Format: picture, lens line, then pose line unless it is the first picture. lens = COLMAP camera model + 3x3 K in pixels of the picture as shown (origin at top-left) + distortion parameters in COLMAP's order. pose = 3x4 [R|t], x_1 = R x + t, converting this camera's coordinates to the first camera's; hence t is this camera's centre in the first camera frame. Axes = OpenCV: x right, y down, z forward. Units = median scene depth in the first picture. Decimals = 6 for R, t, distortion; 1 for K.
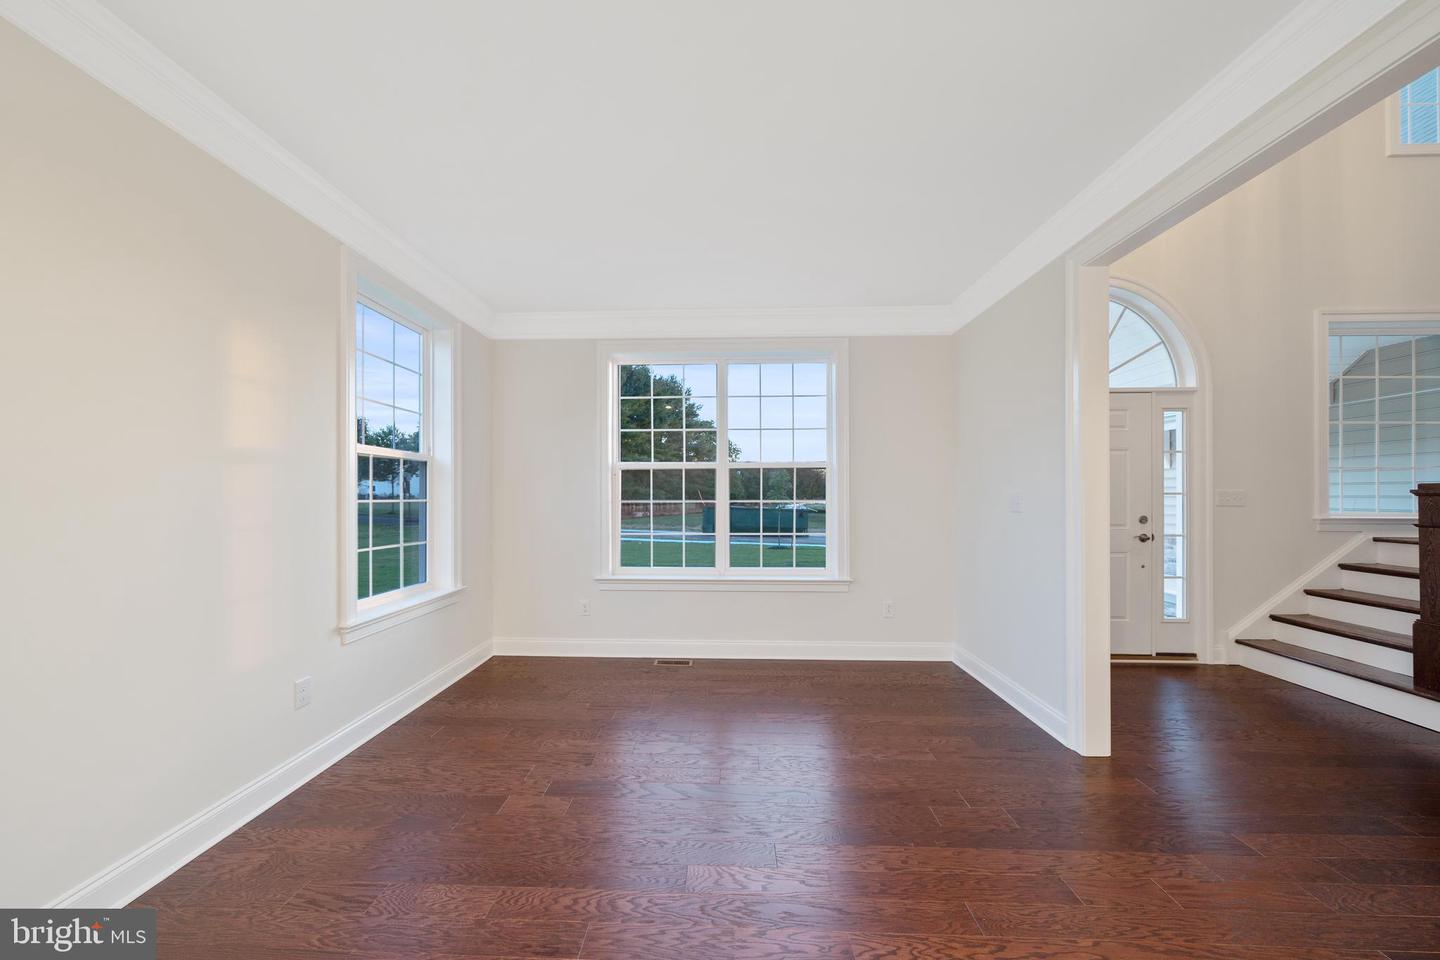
lens RADIAL K [[529.1, 0, 707.3], [0, 529.1, 486.2], [0, 0, 1]] dist [-0.003307, -0.000305]
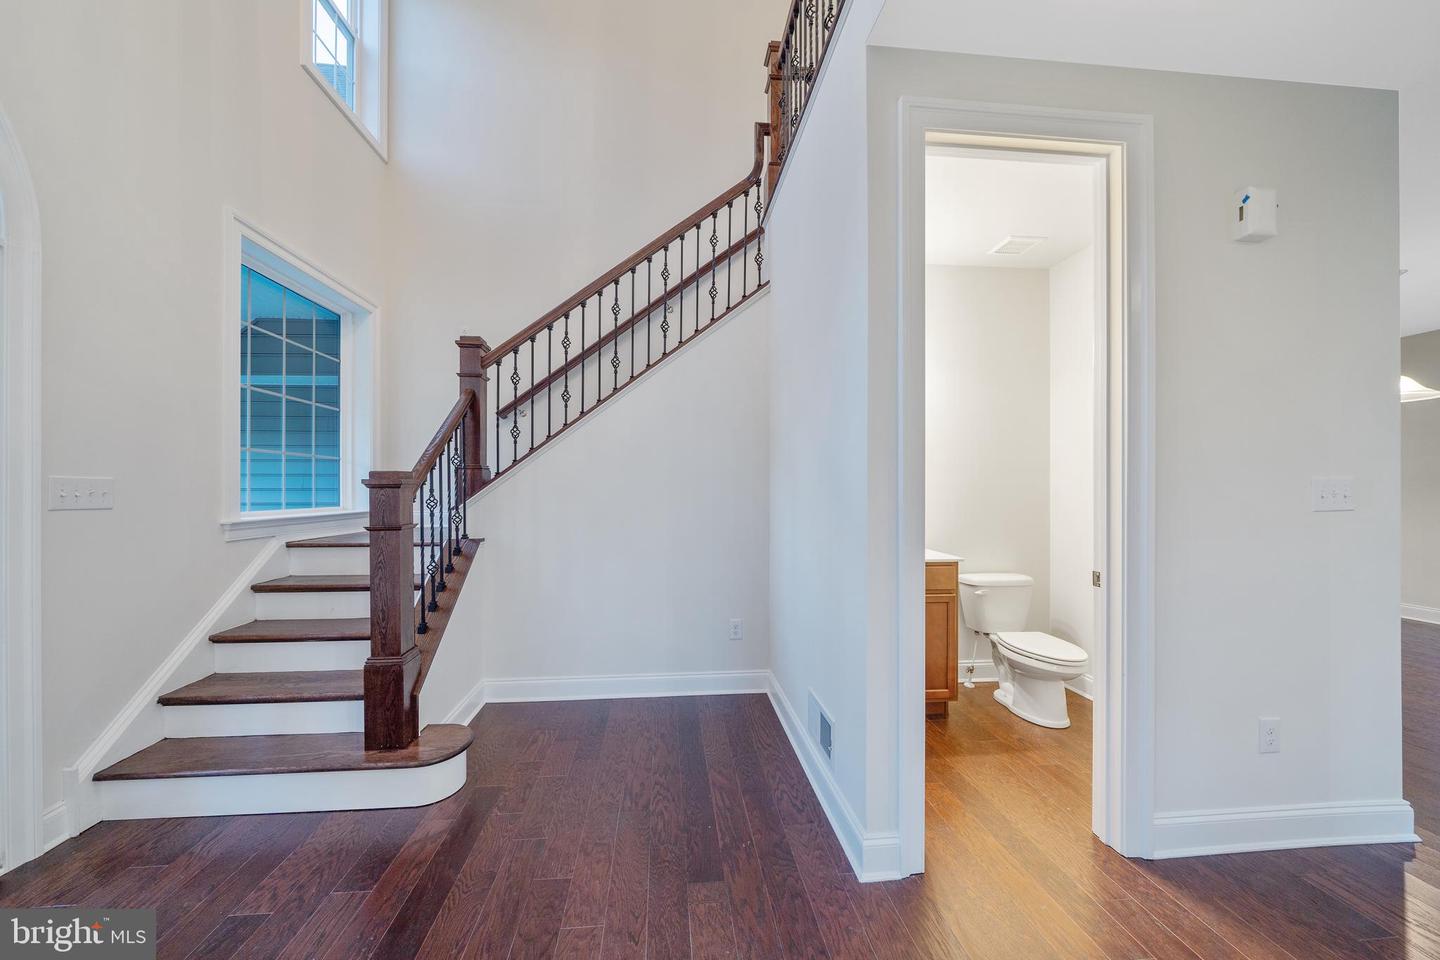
lens RADIAL K [[529.1, 0, 725.3], [0, 529.1, 484.2], [0, 0, 1]] dist [-0.003307, -0.000305]
pose [[-0.127053, 0.004323, 0.991886, 0.424612], [-0.011935, 0.999911, -0.005887, 0.009233], [-0.991824, -0.012587, -0.126990, 0.466269]]
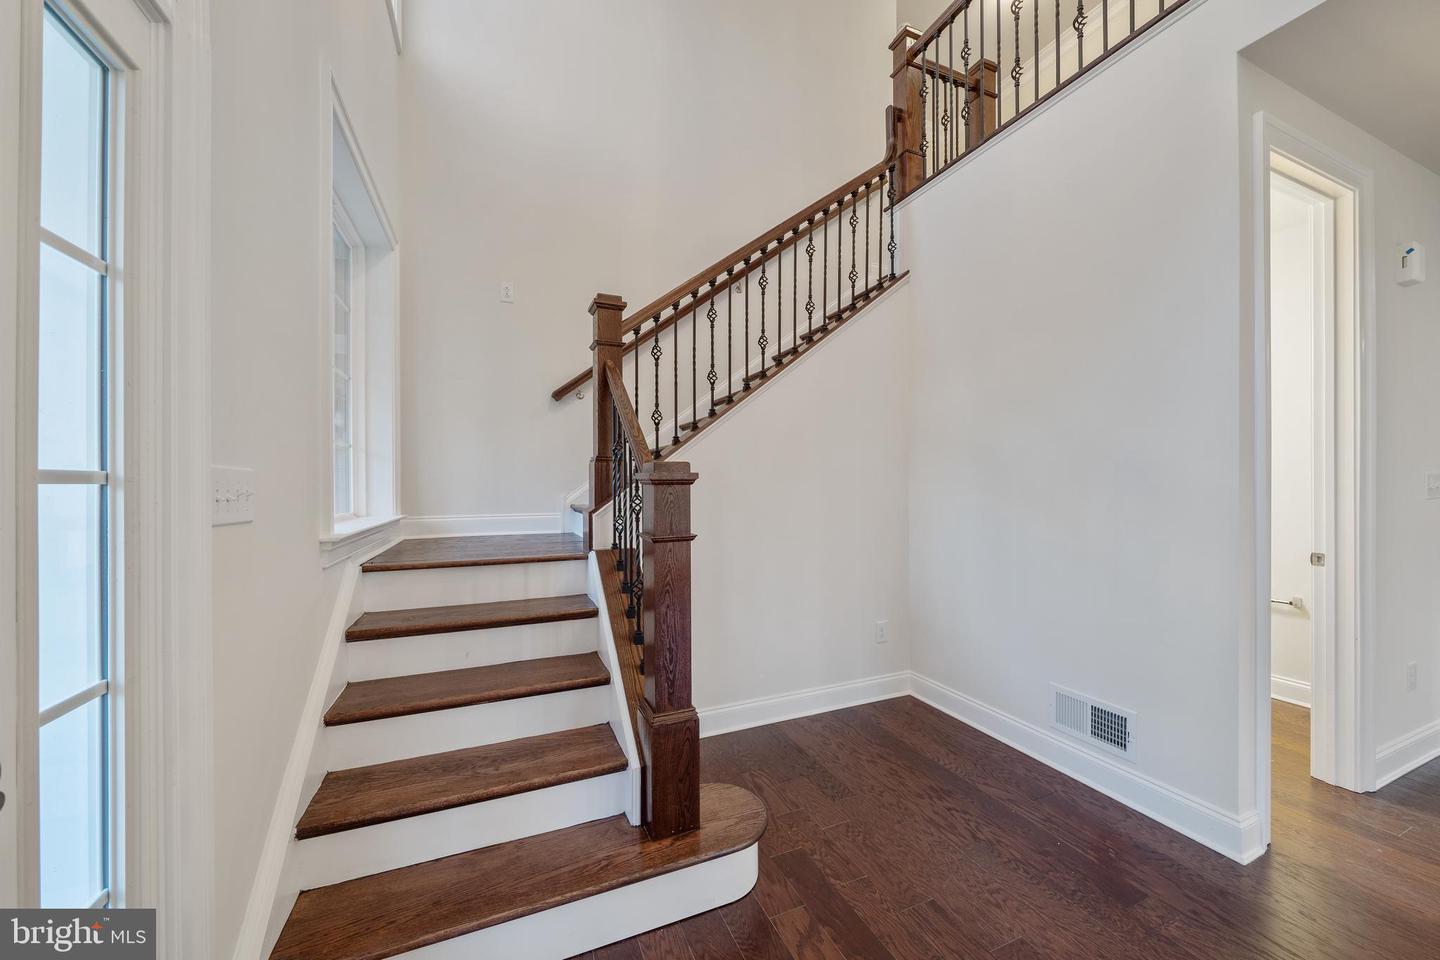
lens RADIAL K [[529.1, 0, 722.3], [0, 529.1, 481.0], [0, 0, 1]] dist [-0.003307, -0.000305]
pose [[-0.428313, 0.006826, 0.903605, 0.634047], [-0.006545, 0.999922, -0.010656, 0.015976], [-0.903607, -0.010478, -0.428235, 0.903167]]
